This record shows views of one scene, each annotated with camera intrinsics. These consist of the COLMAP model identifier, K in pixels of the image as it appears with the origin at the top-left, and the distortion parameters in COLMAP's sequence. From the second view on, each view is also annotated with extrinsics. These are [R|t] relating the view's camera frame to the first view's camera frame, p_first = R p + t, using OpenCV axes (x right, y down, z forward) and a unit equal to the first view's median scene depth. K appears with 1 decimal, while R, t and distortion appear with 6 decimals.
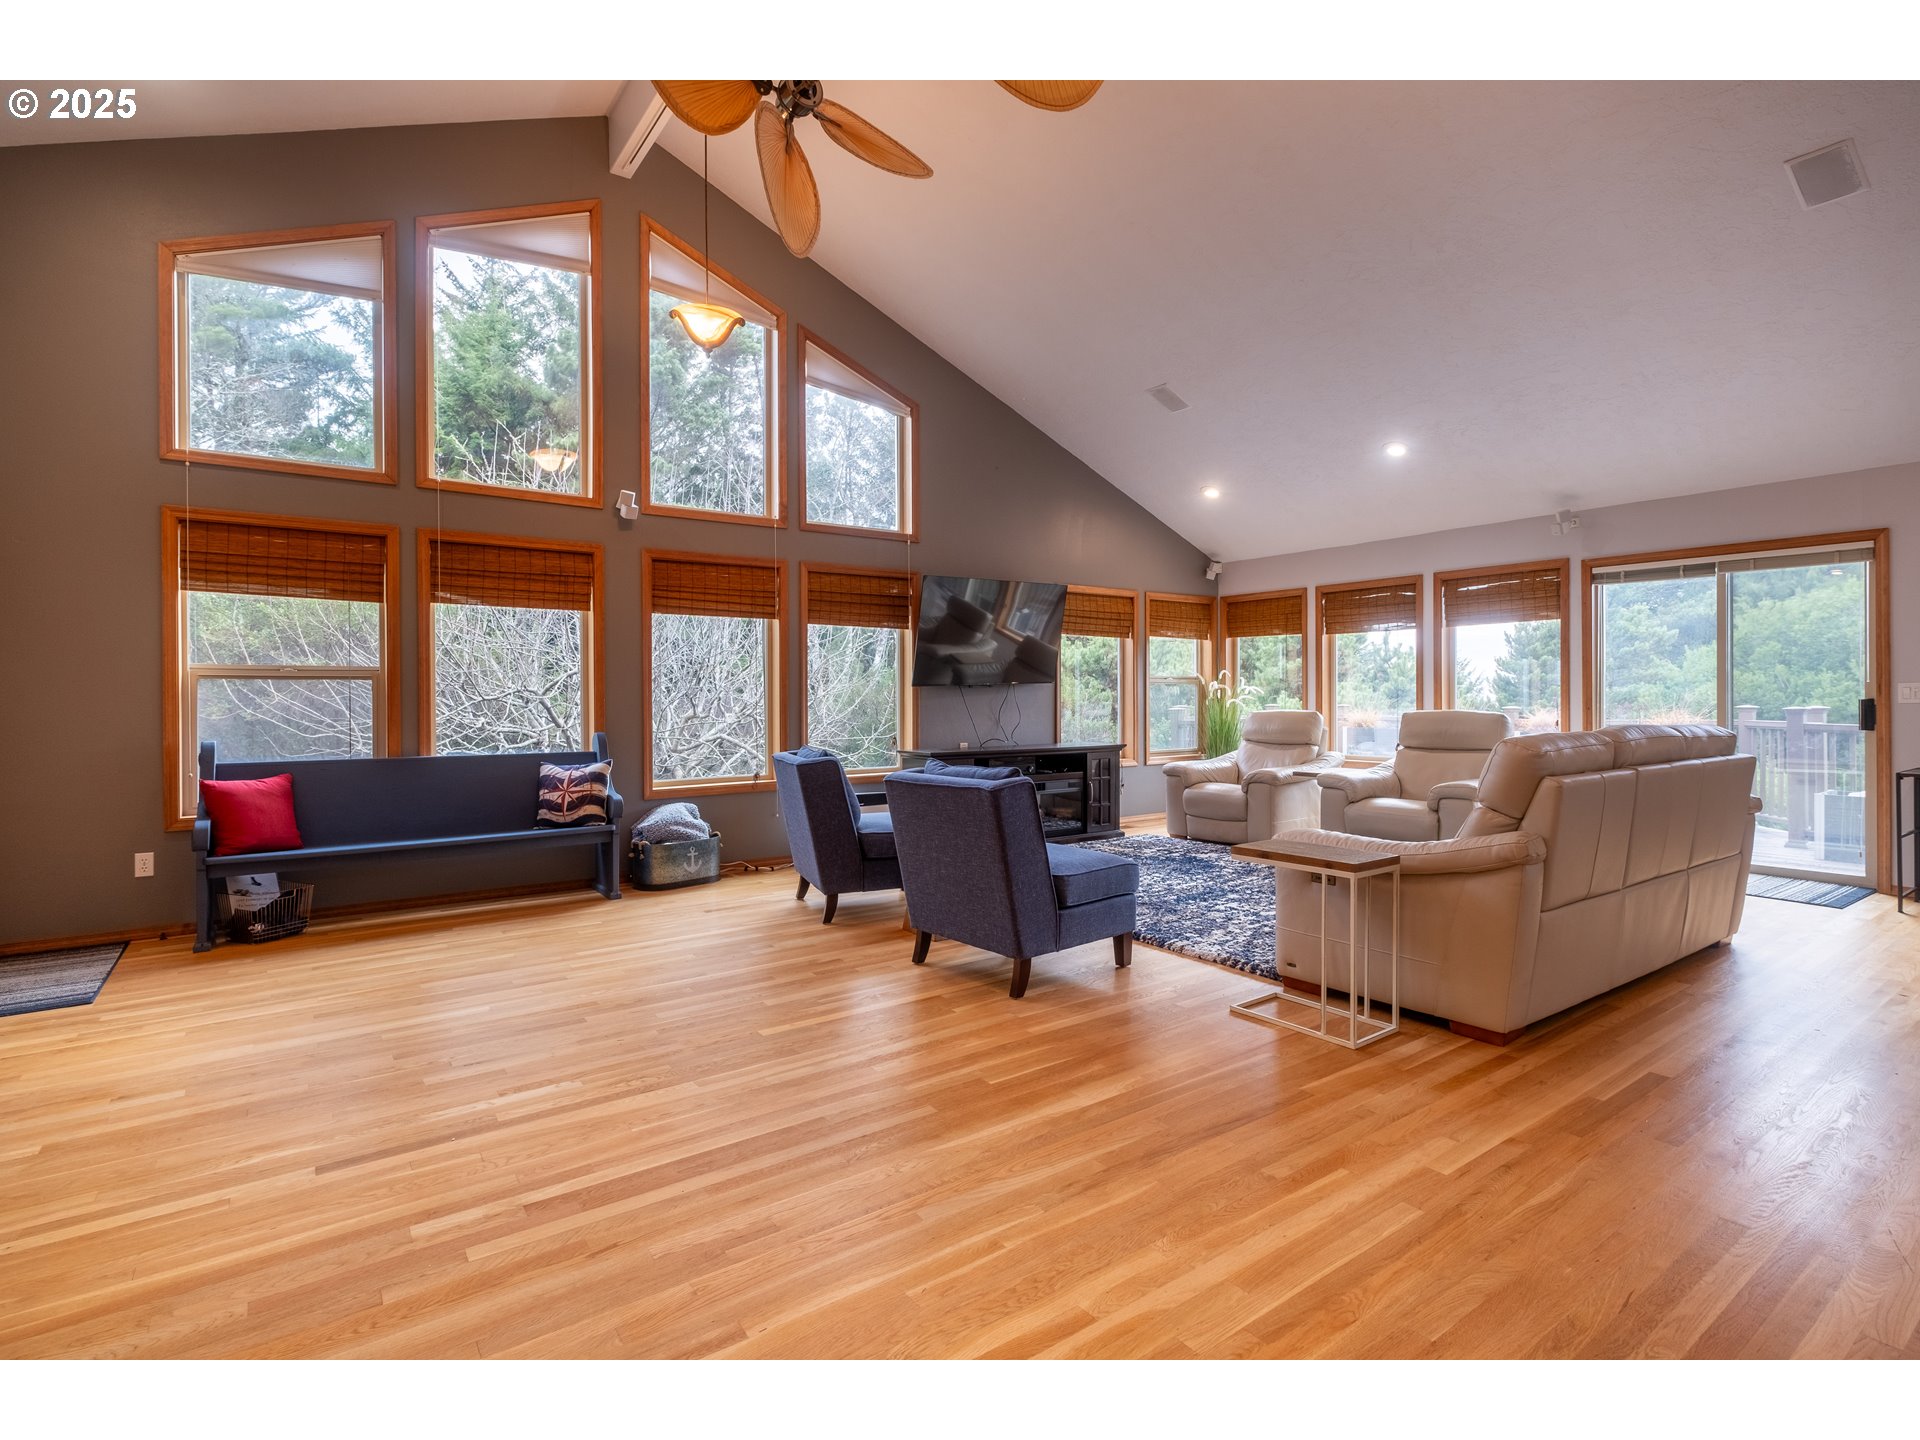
lens RADIAL K [[930.1, 0, 959.5], [0, 930.1, 708.5], [0, 0, 1]] dist [0.000922, -0.000059]
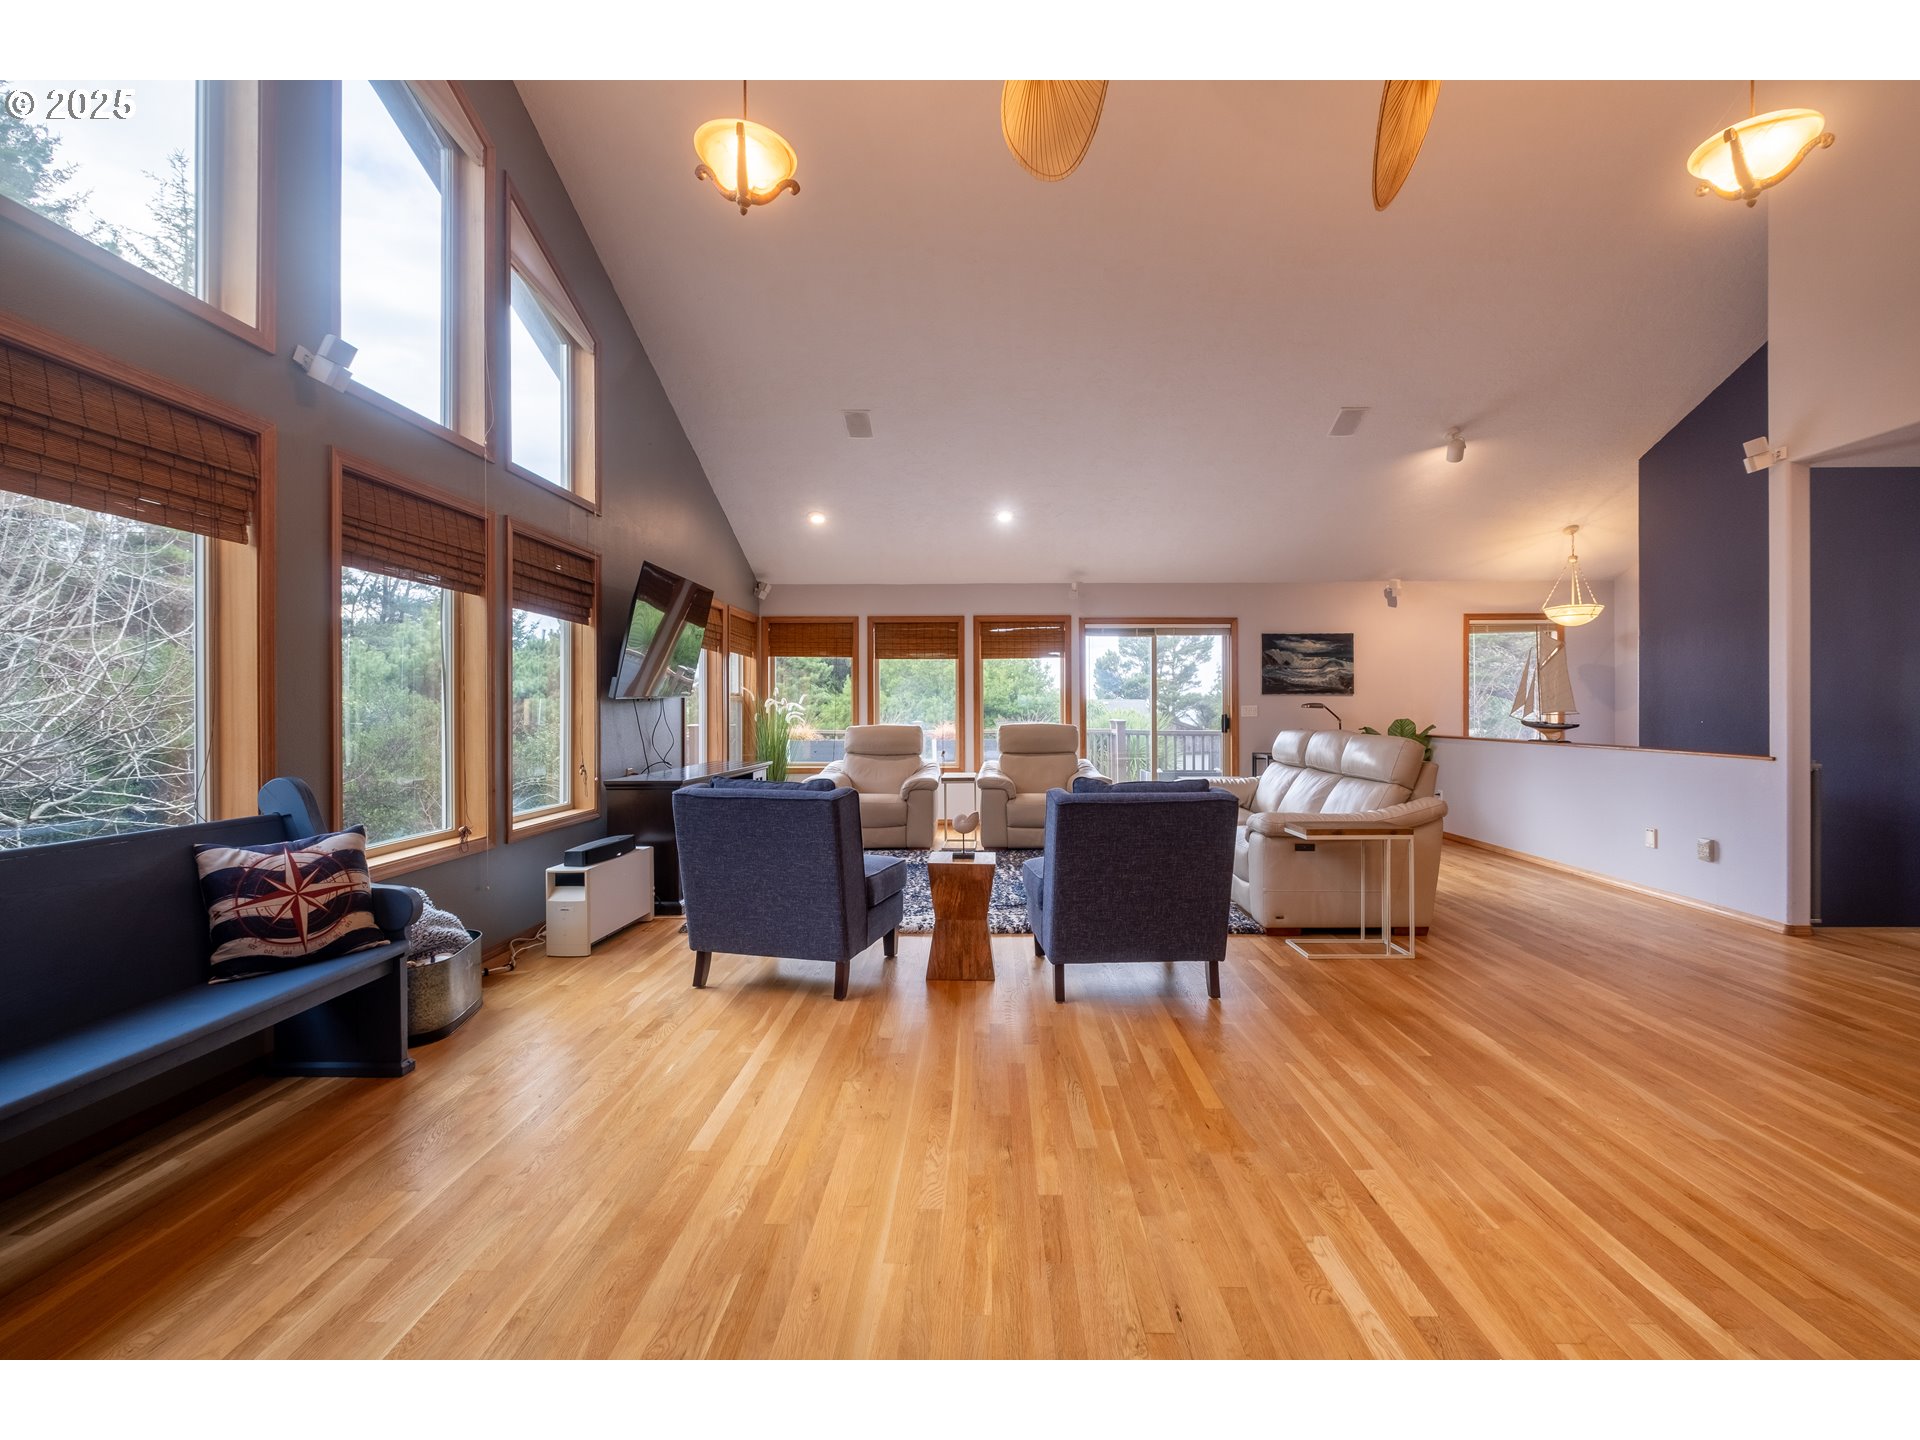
lens RADIAL K [[850.3, 0, 963.1], [0, 850.3, 717.1], [0, 0, 1]] dist [-0.003038, -0.000481]
pose [[0.598033, -0.002058, 0.801469, -0.538814], [0.009850, 0.999940, -0.004782, -0.002091], [-0.801411, 0.010754, 0.598017, 0.400052]]
